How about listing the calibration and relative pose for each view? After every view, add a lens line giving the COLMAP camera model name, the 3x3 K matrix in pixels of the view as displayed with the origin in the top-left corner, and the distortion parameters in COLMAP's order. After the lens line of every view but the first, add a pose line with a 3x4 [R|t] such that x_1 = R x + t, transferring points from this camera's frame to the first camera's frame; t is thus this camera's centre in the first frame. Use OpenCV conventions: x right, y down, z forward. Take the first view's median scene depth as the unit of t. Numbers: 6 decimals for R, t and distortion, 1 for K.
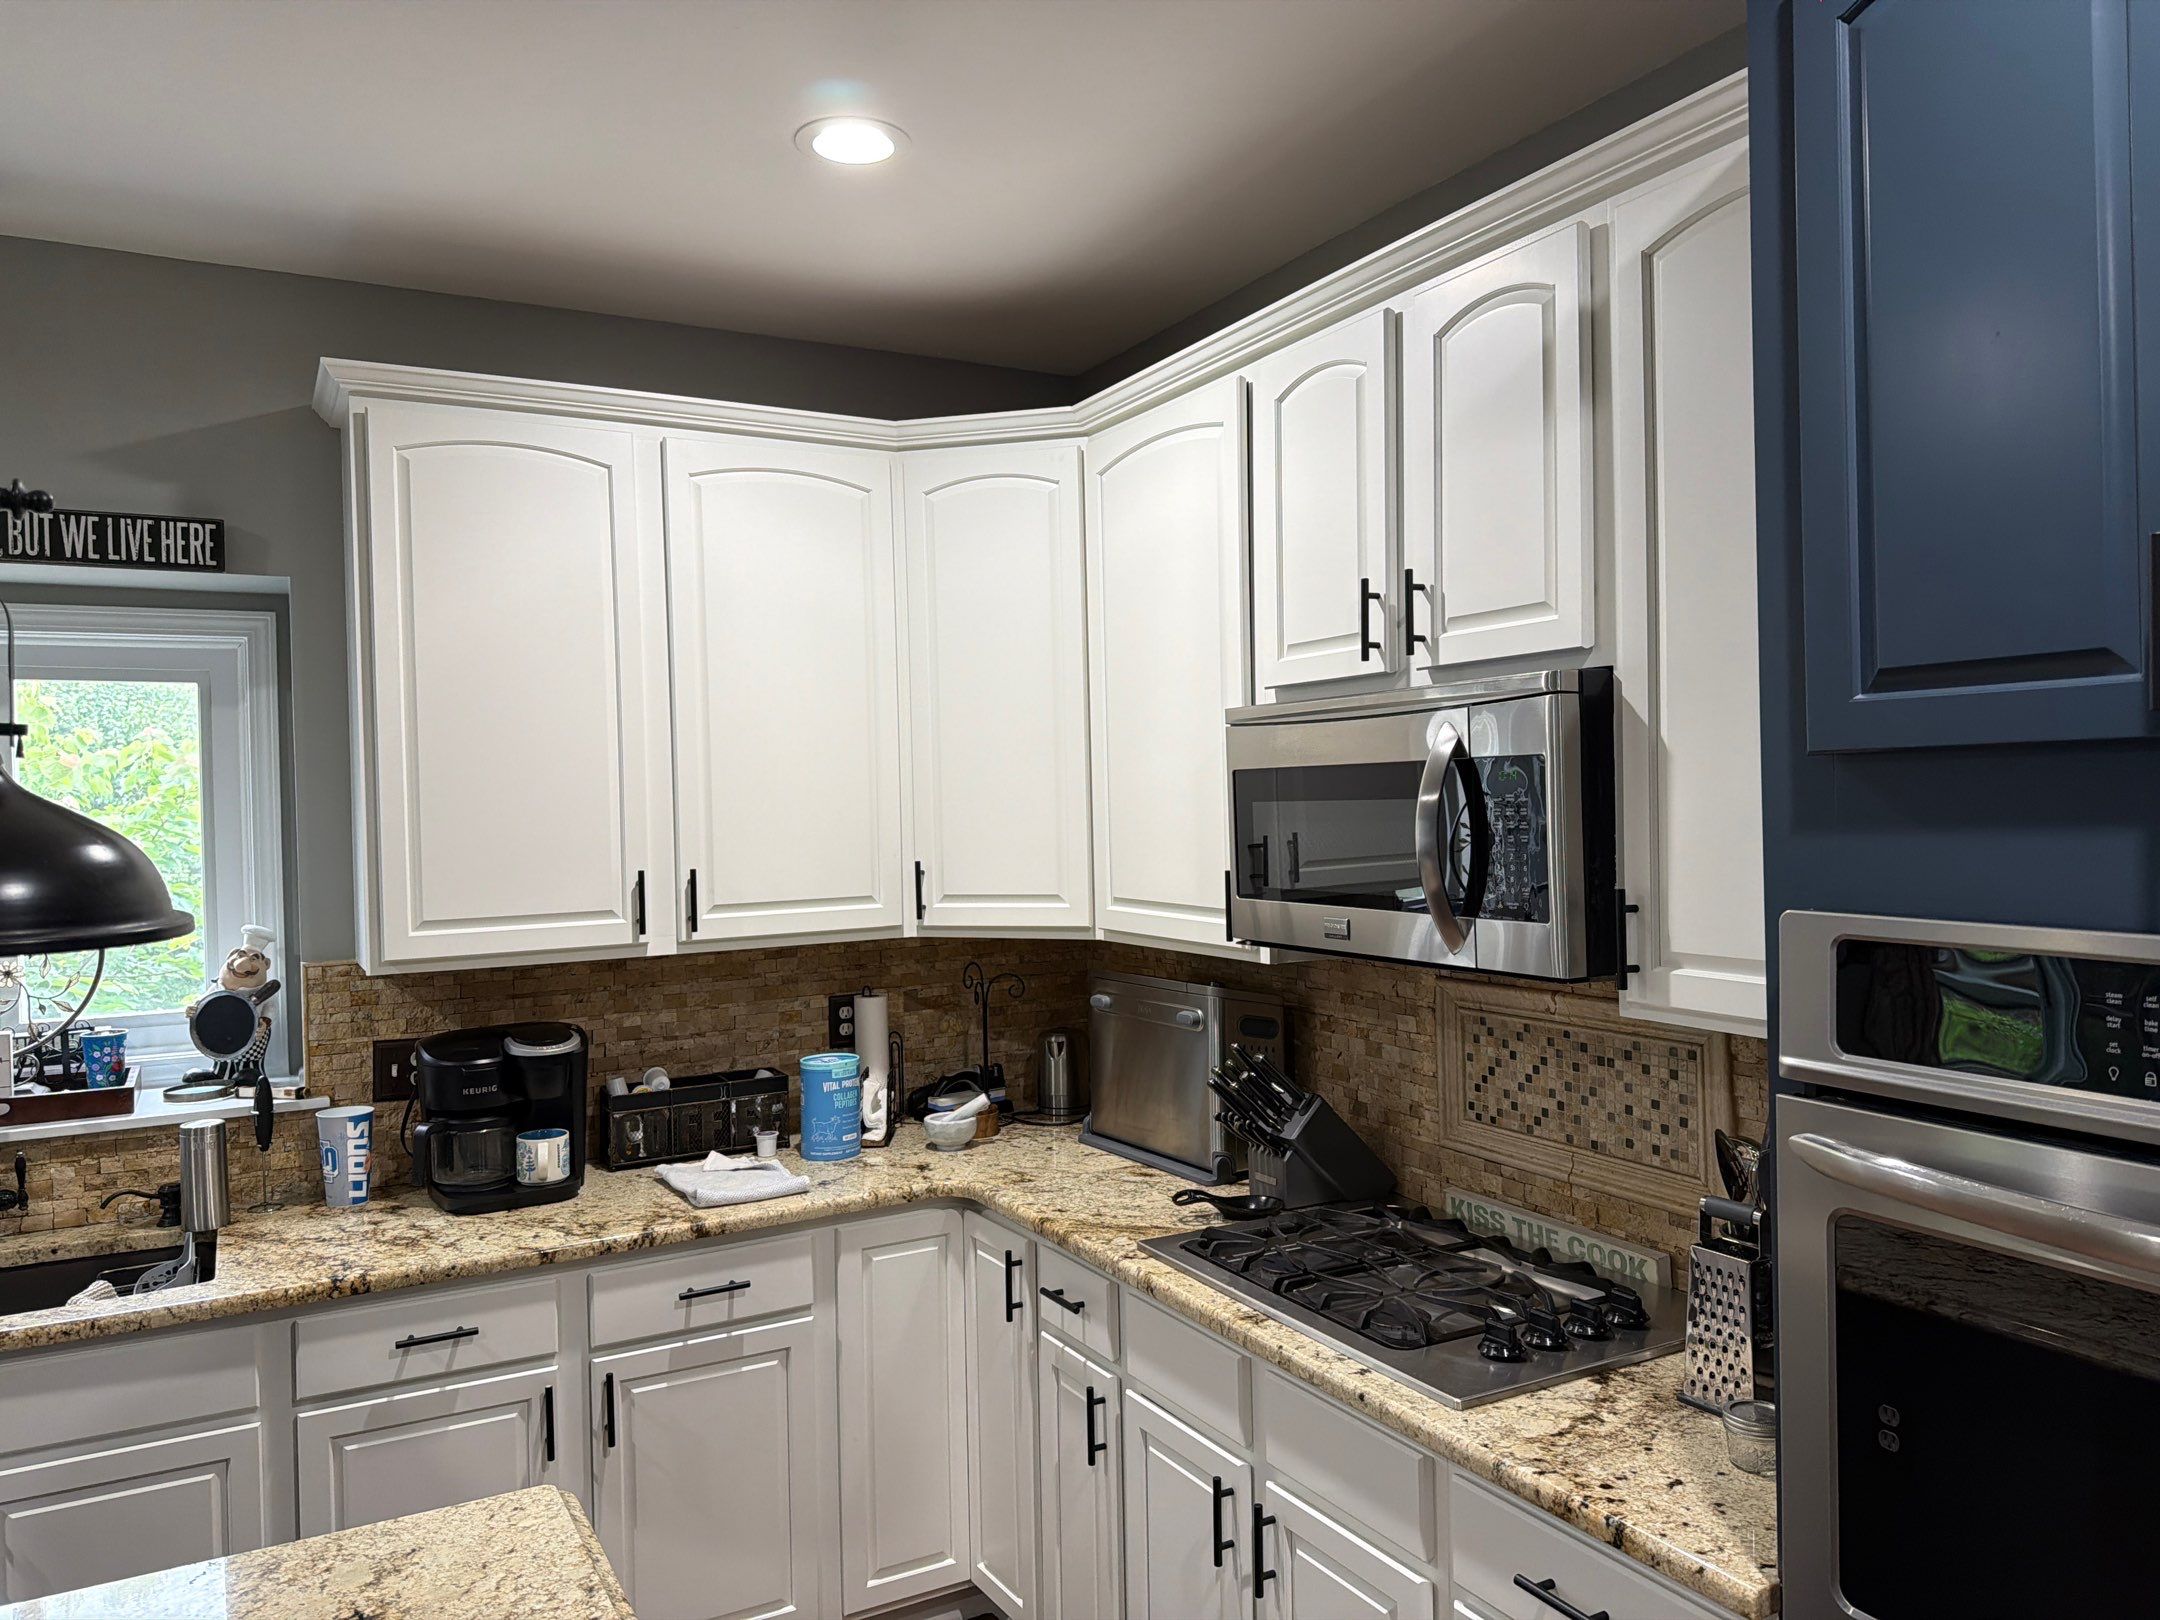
lens RADIAL K [[1511.4, 0, 1062.2], [0, 1511.4, 811.4], [0, 0, 1]] dist [0.075142, -0.097297]
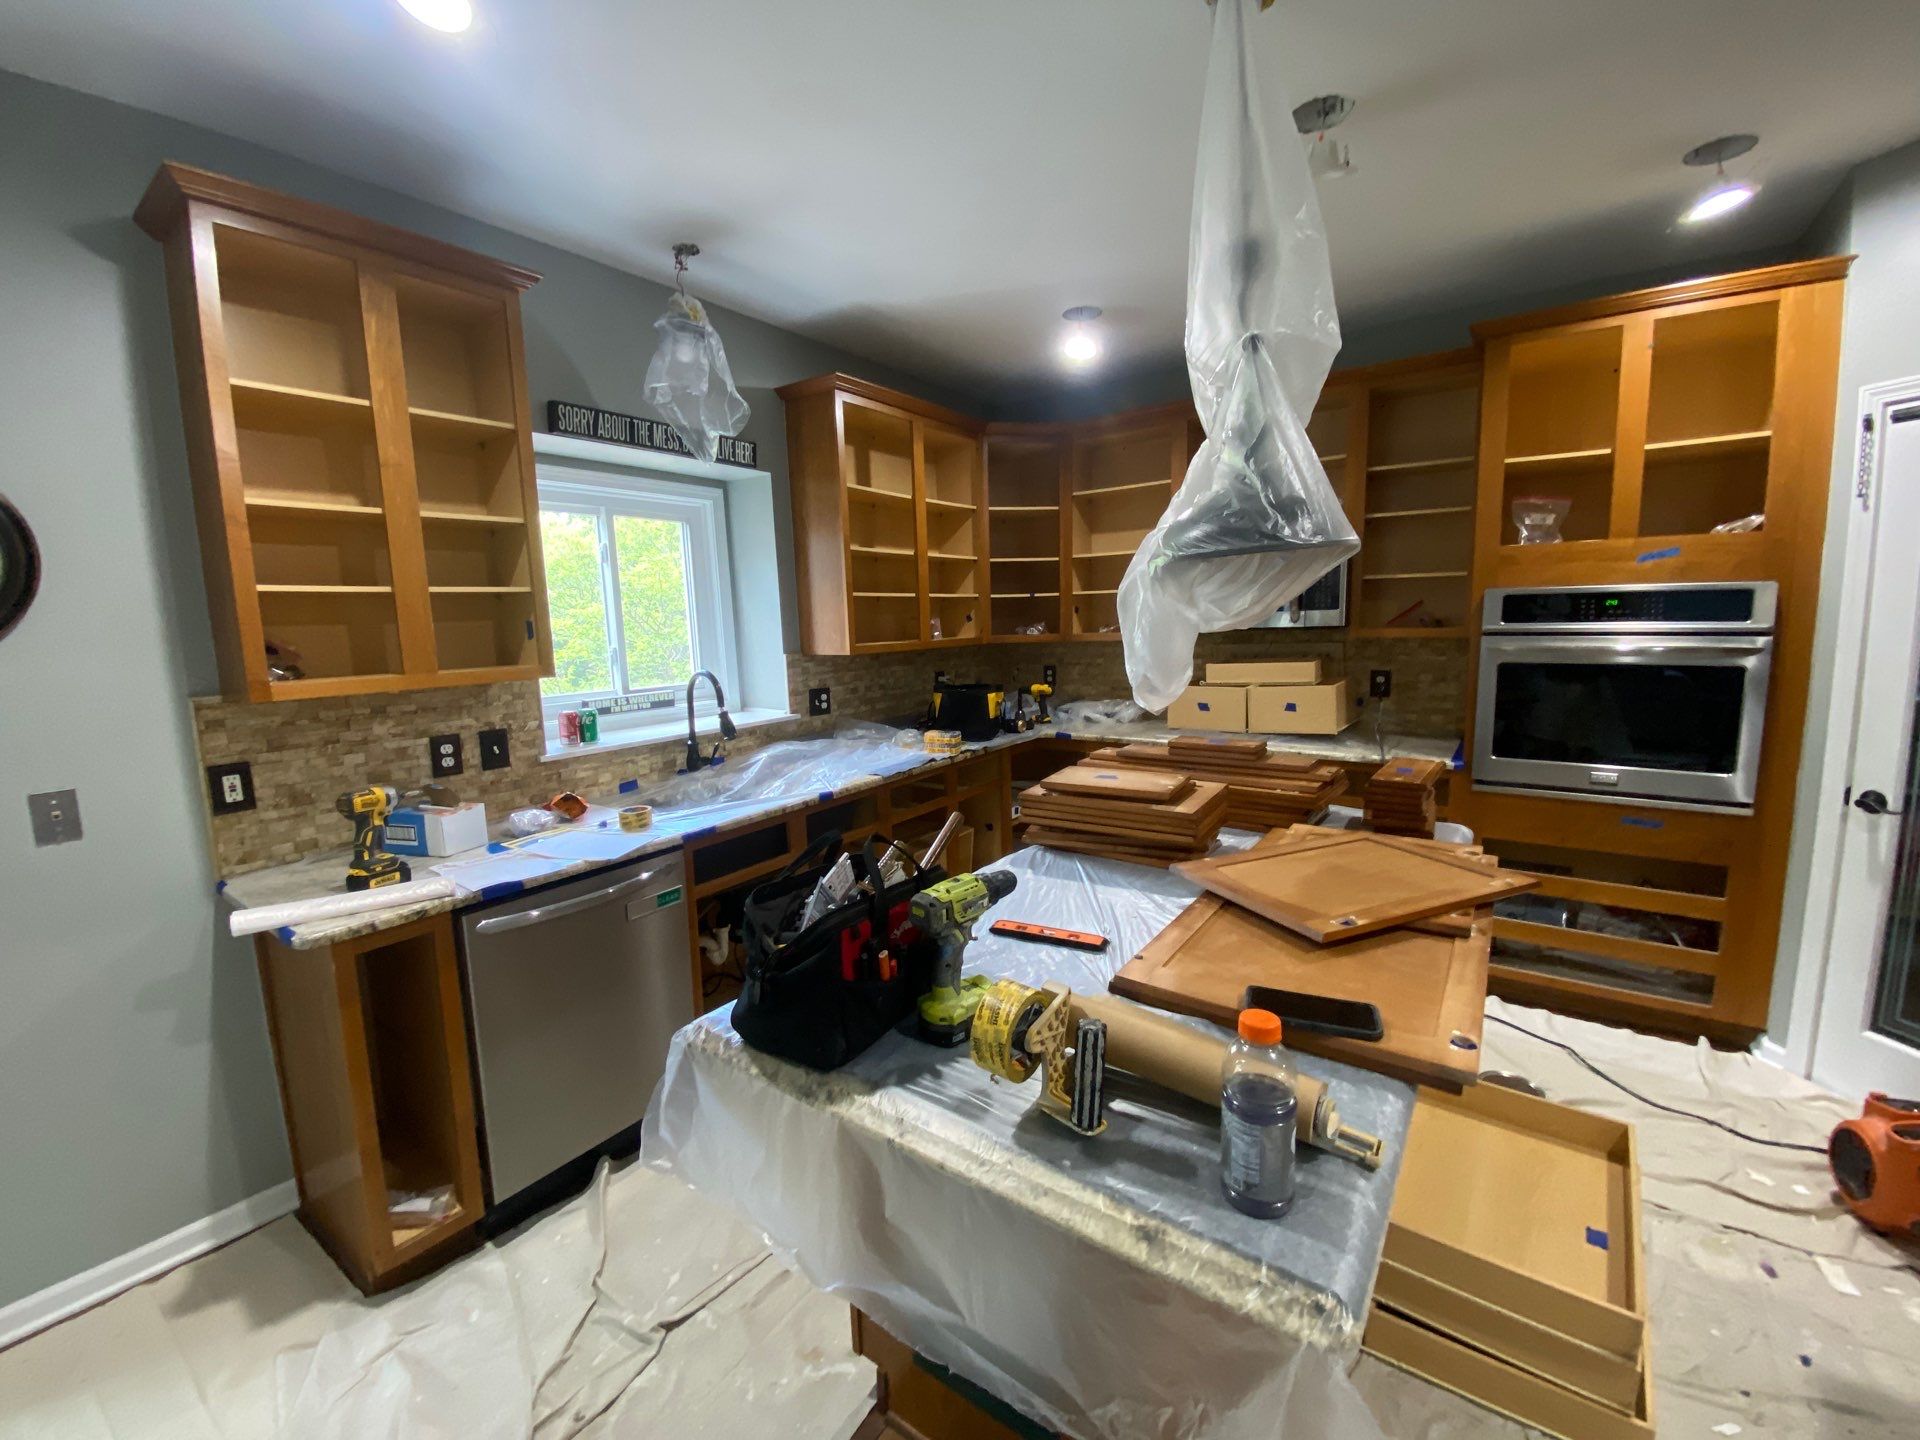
lens RADIAL K [[776.4, 0, 959.1], [0, 776.4, 723.7], [0, 0, 1]] dist [0.000027, -0.006292]
pose [[0.899488, -0.066475, 0.431858, -0.921004], [0.014682, 0.992400, 0.122179, 0.080614], [-0.436698, -0.103558, 0.893628, -0.134479]]
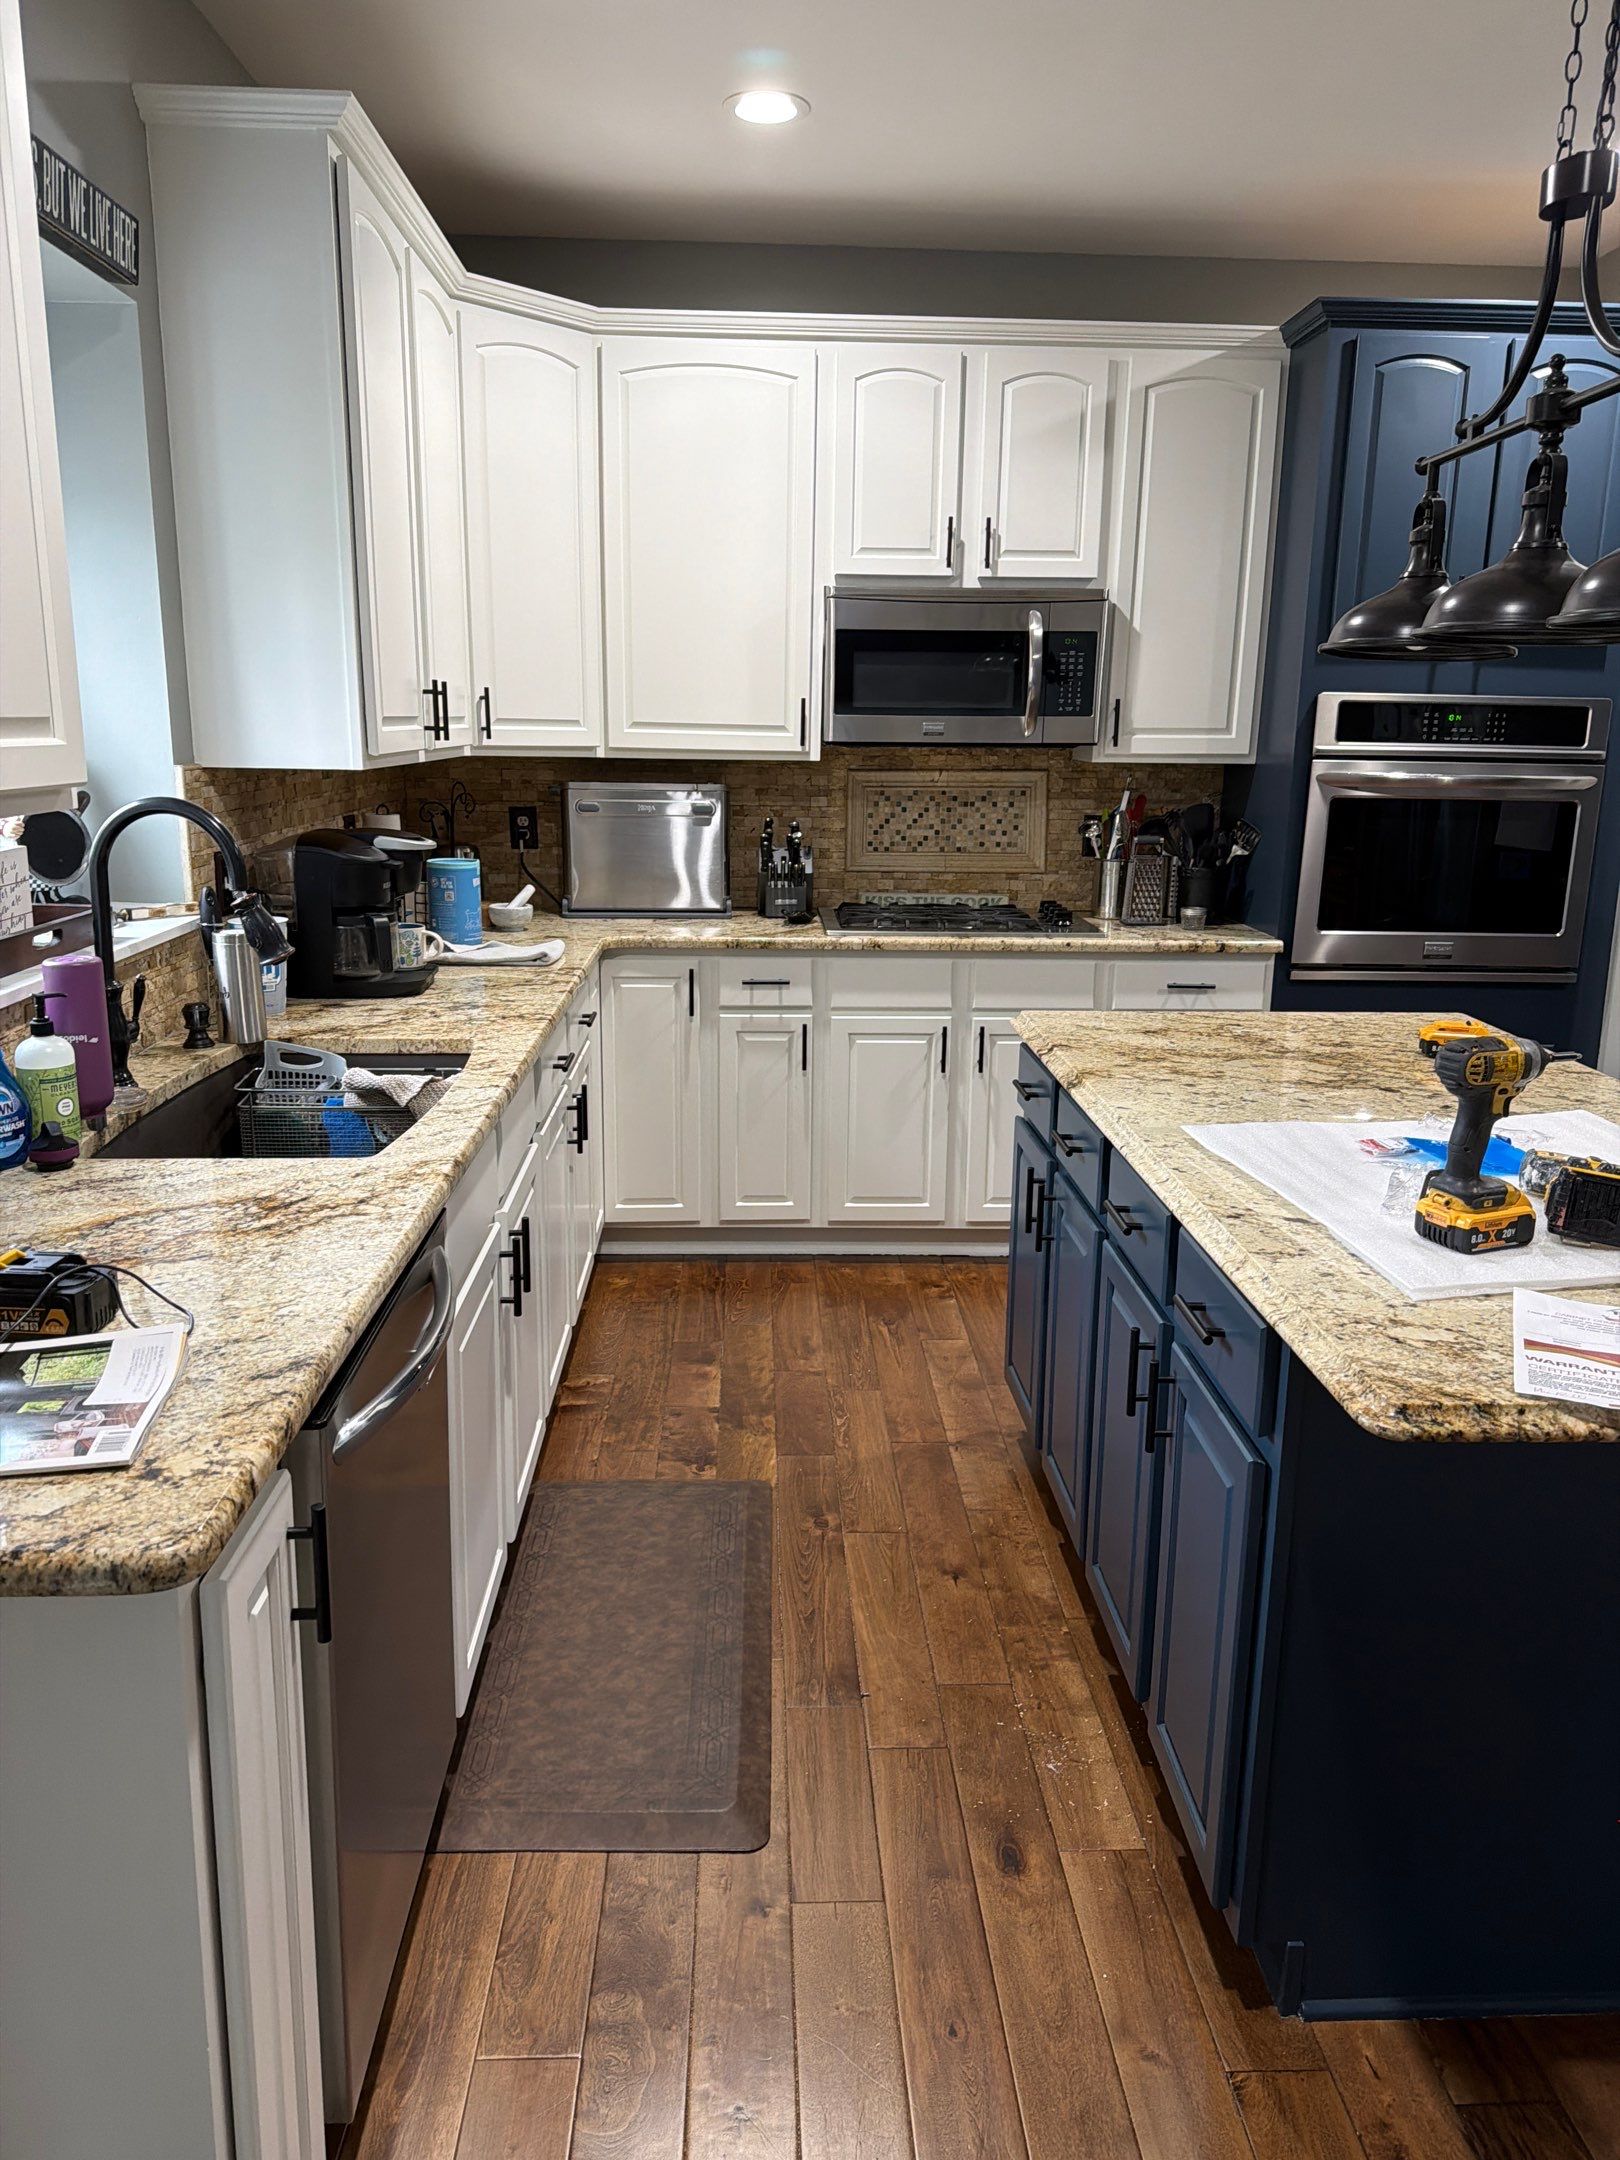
lens RADIAL K [[1511.4, 0, 811.1], [0, 1511.4, 1078.9], [0, 0, 1]] dist [0.075142, -0.097297]
pose [[0.439638, -0.181204, 0.879706, -1.412658], [-0.015093, 0.977809, 0.208954, 0.102715], [-0.898048, -0.105141, 0.427147, 0.314521]]
